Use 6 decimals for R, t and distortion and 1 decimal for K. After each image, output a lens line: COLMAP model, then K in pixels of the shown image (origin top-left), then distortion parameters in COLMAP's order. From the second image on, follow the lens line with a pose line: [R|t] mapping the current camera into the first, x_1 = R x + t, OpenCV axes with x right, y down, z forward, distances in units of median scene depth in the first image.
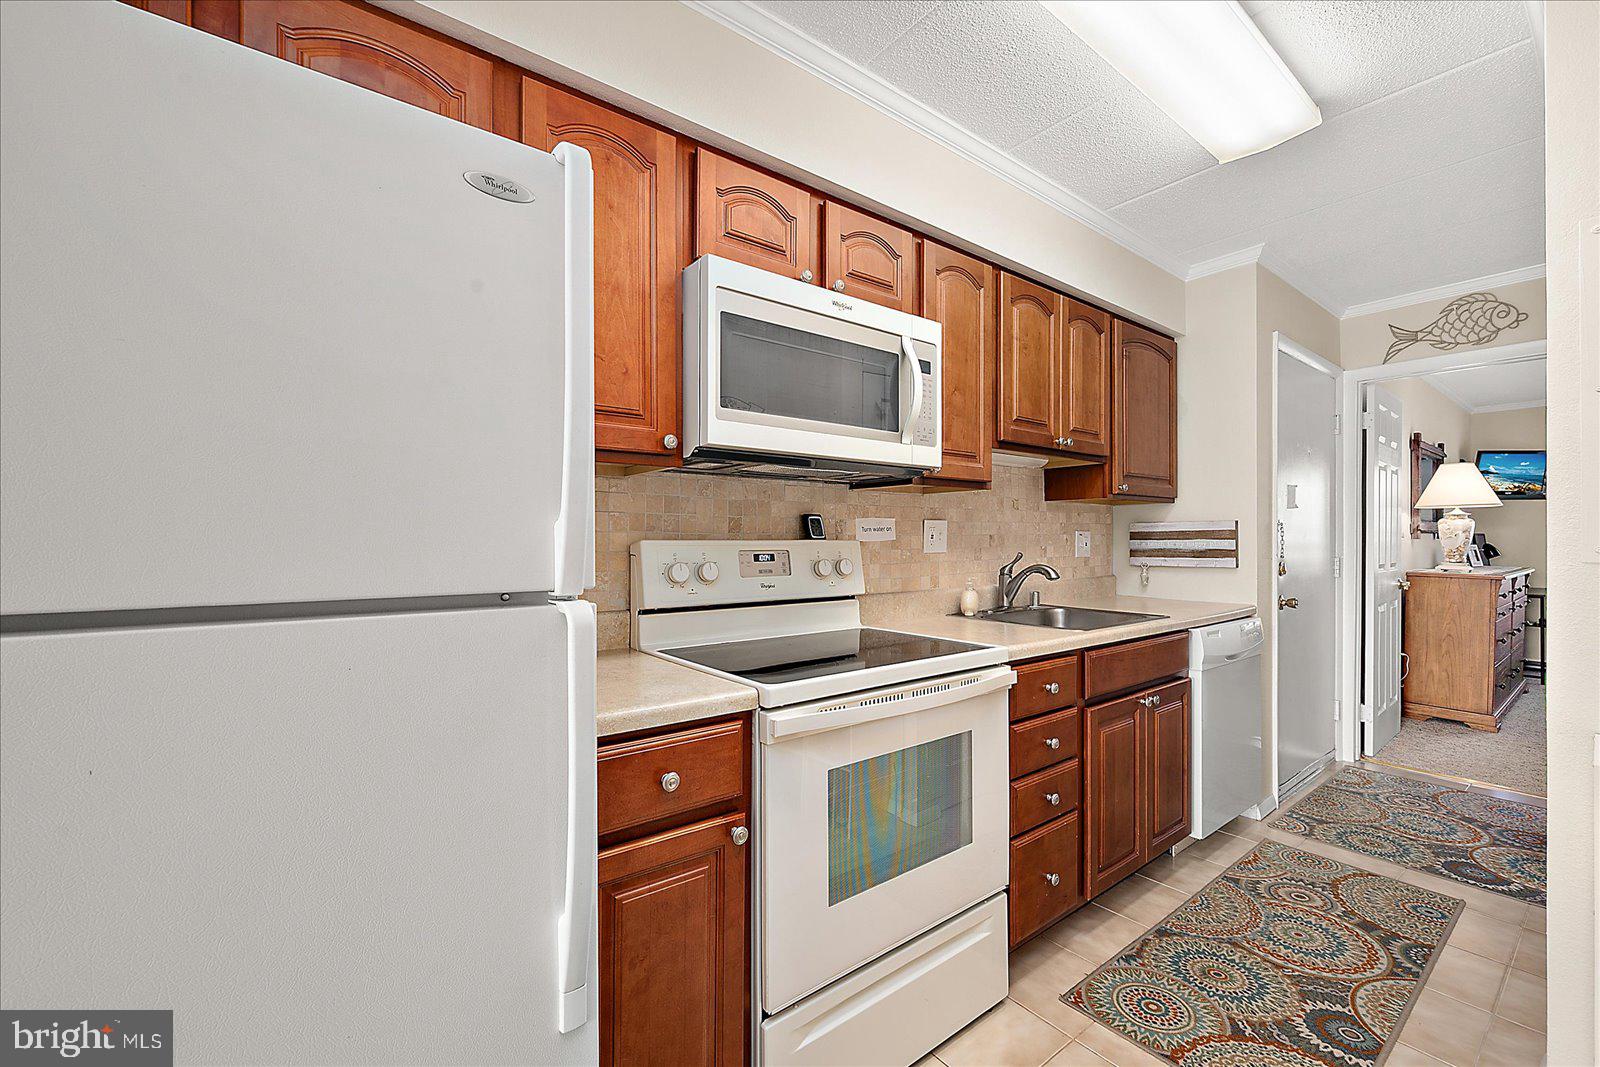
lens RADIAL K [[665.6, 0, 799.9], [0, 665.6, 538.3], [0, 0, 1]] dist [-0.007807, -0.000110]
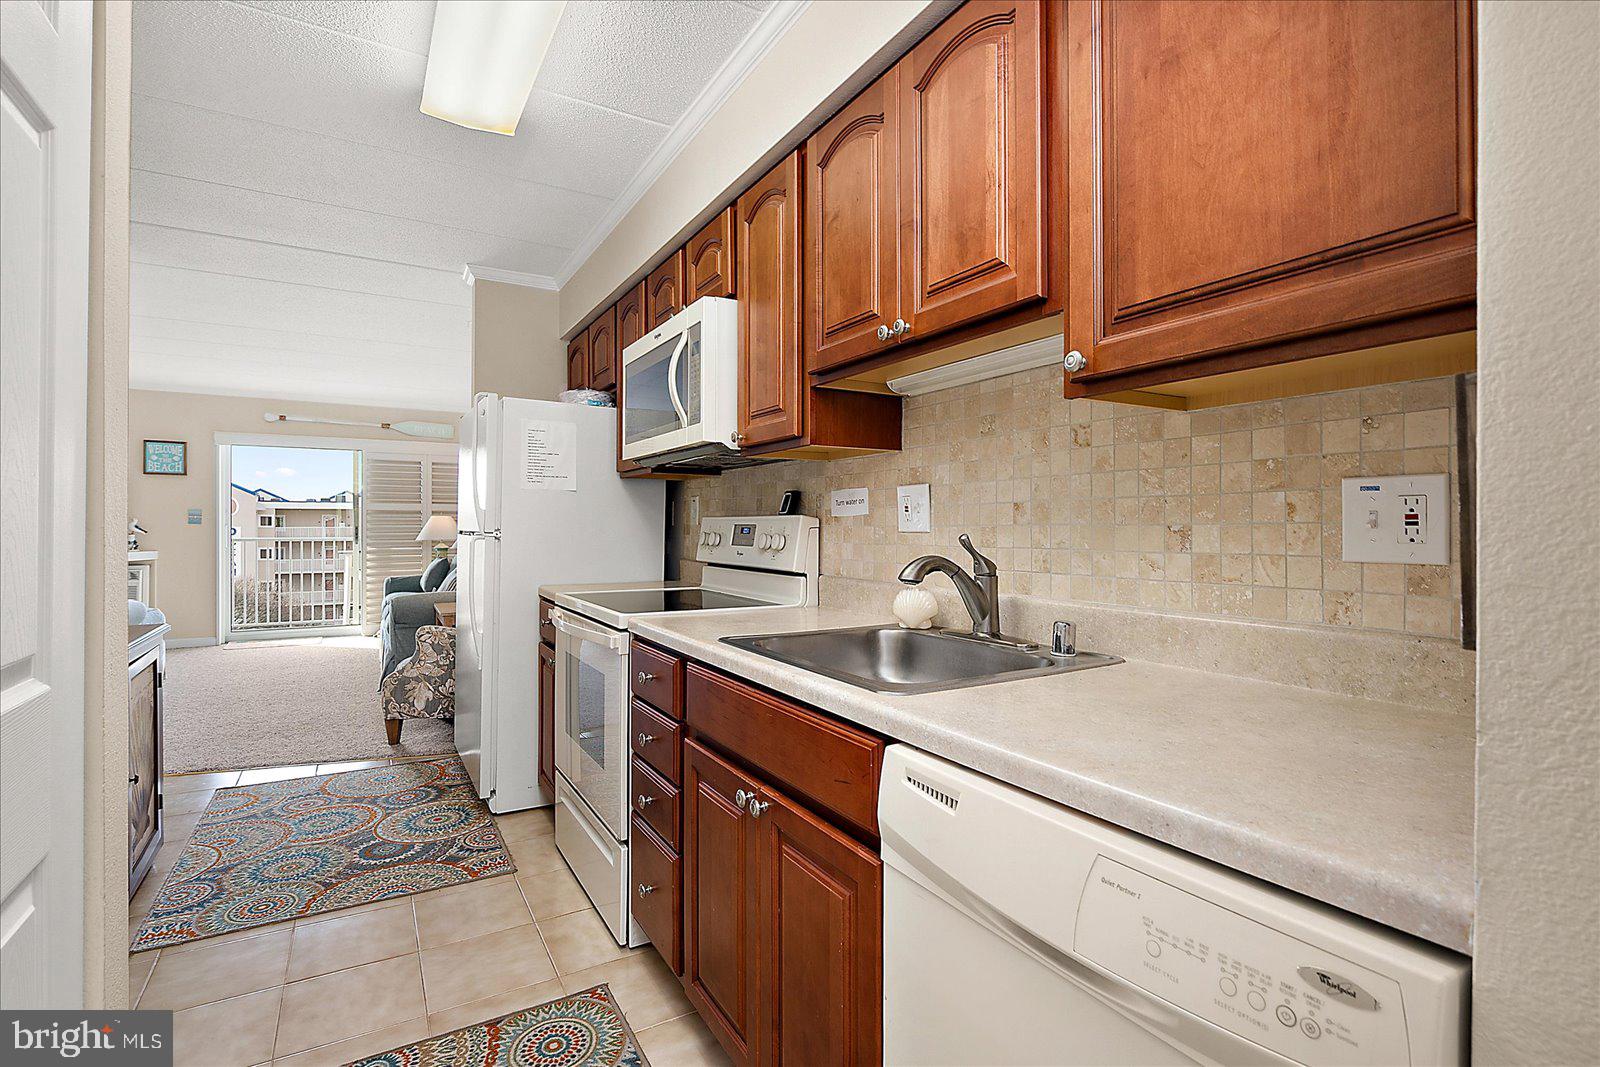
lens RADIAL K [[736.6, 0, 794.2], [0, 736.6, 521.2], [0, 0, 1]] dist [-0.004094, -0.000922]
pose [[-0.124069, -0.004345, -0.992264, 0.803611], [0.001738, 0.999988, -0.004596, 0.011381], [0.992272, -0.002295, -0.124060, 0.791028]]
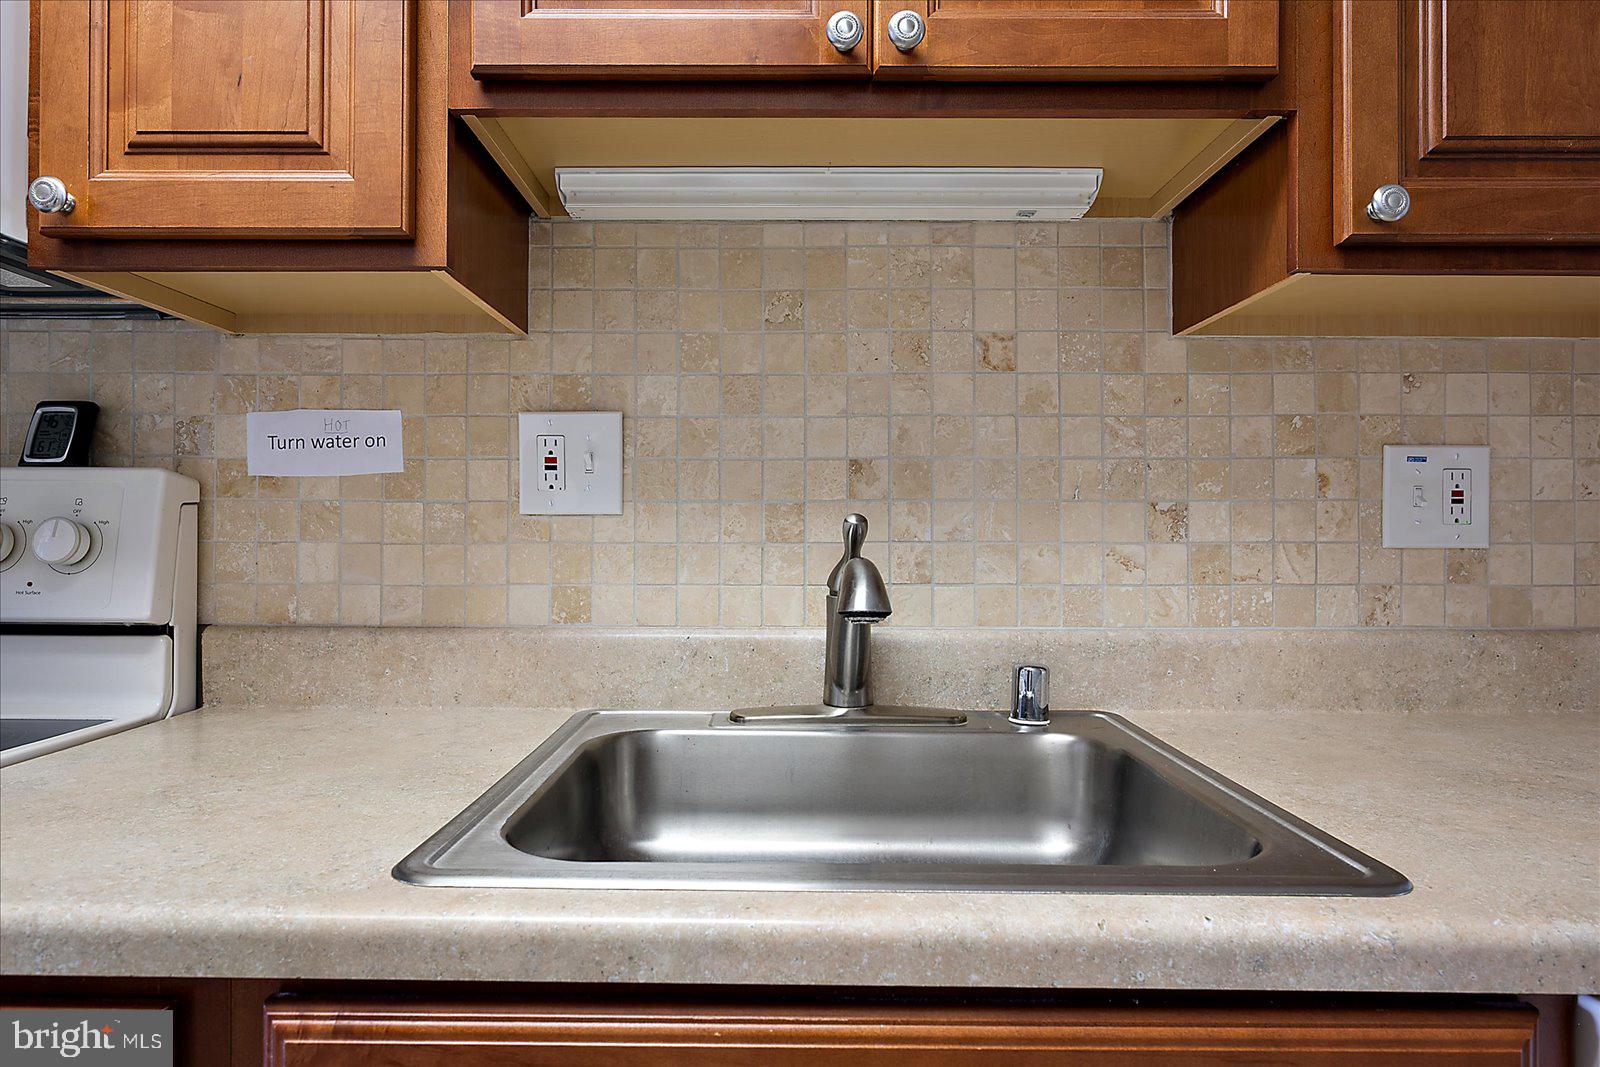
lens RADIAL K [[927.4, 0, 771.3], [0, 927.4, 524.8], [0, 0, 1]] dist [-0.000133, 0.000067]
pose [[0.784950, 0.006012, -0.619529, 0.455648], [-0.004802, 0.999982, 0.003621, 0.020454], [0.619540, 0.000133, 0.784965, 0.575412]]
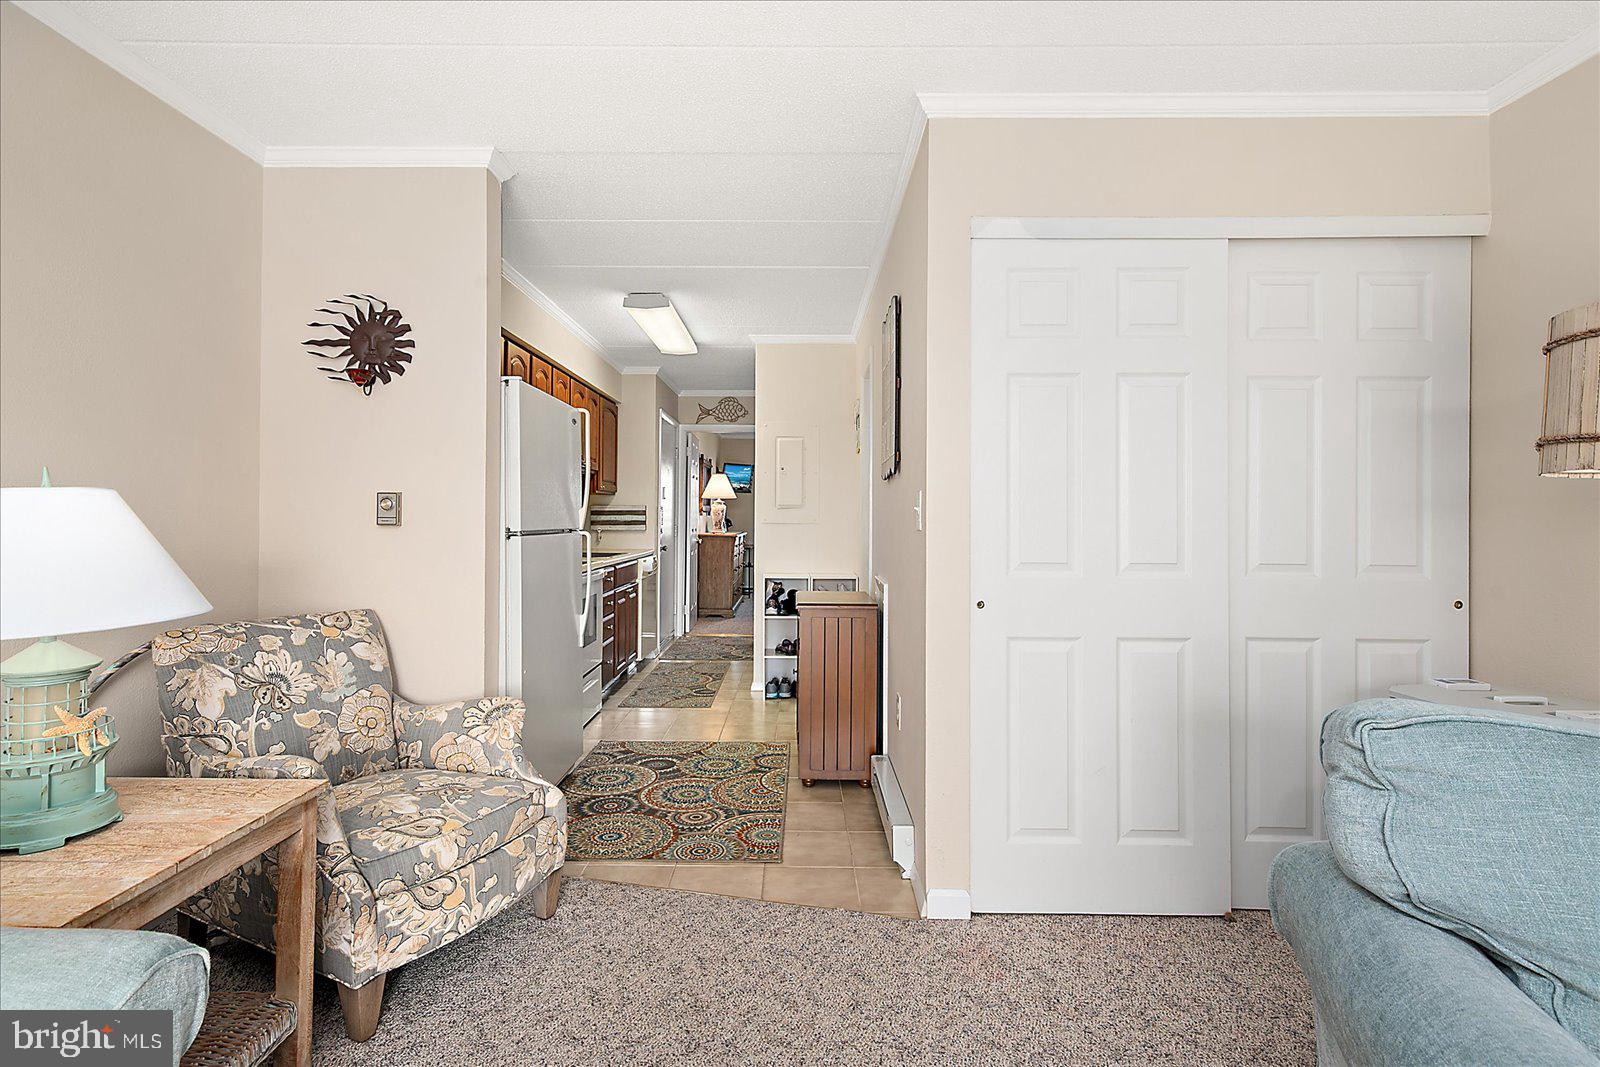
lens RADIAL K [[792.3, 0, 798.1], [0, 792.3, 510.1], [0, 0, 1]] dist [0.016435, -0.000457]
pose [[0.614363, 0.009907, 0.788961, -0.837772], [-0.007810, 0.999949, -0.006475, -0.001942], [-0.788985, -0.002184, 0.614409, -0.723775]]
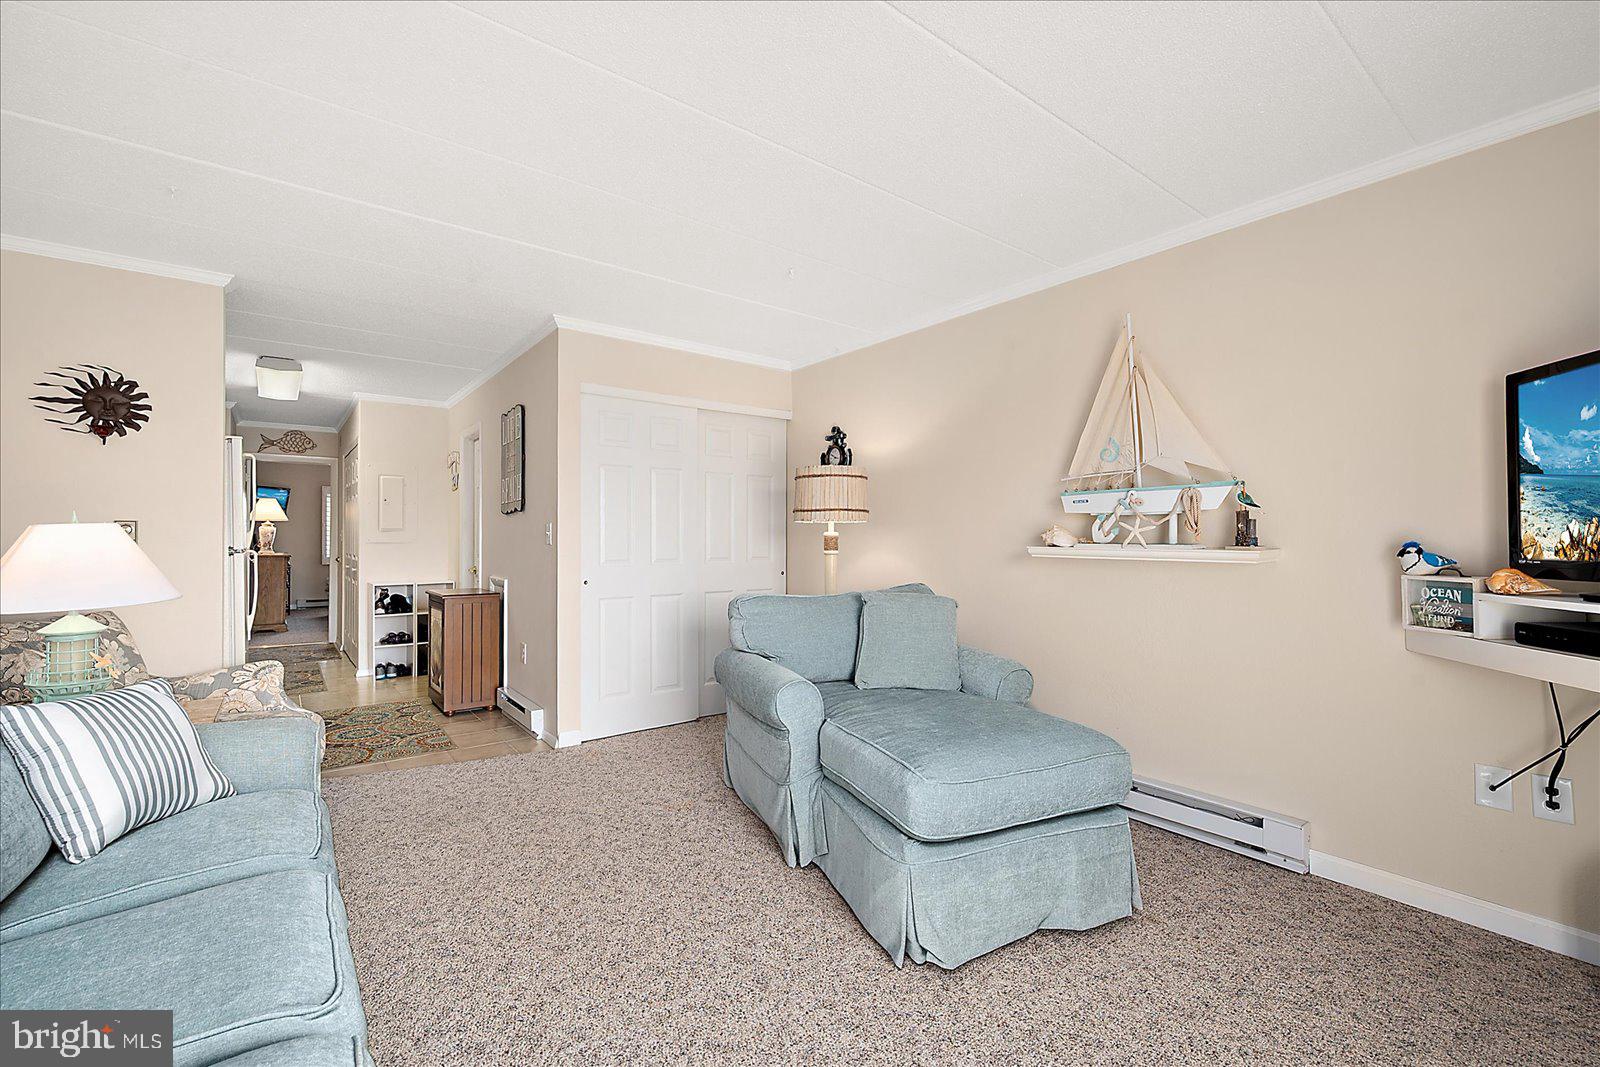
lens RADIAL K [[678.4, 0, 800.0], [0, 678.4, 533.5], [0, 0, 1]] dist [-0.001895, 0.000271]
pose [[0.002323, 0.006068, 0.999979, -1.394857], [-0.002796, 0.999978, -0.006062, -0.001947], [-0.999993, -0.002782, 0.002340, -0.795607]]
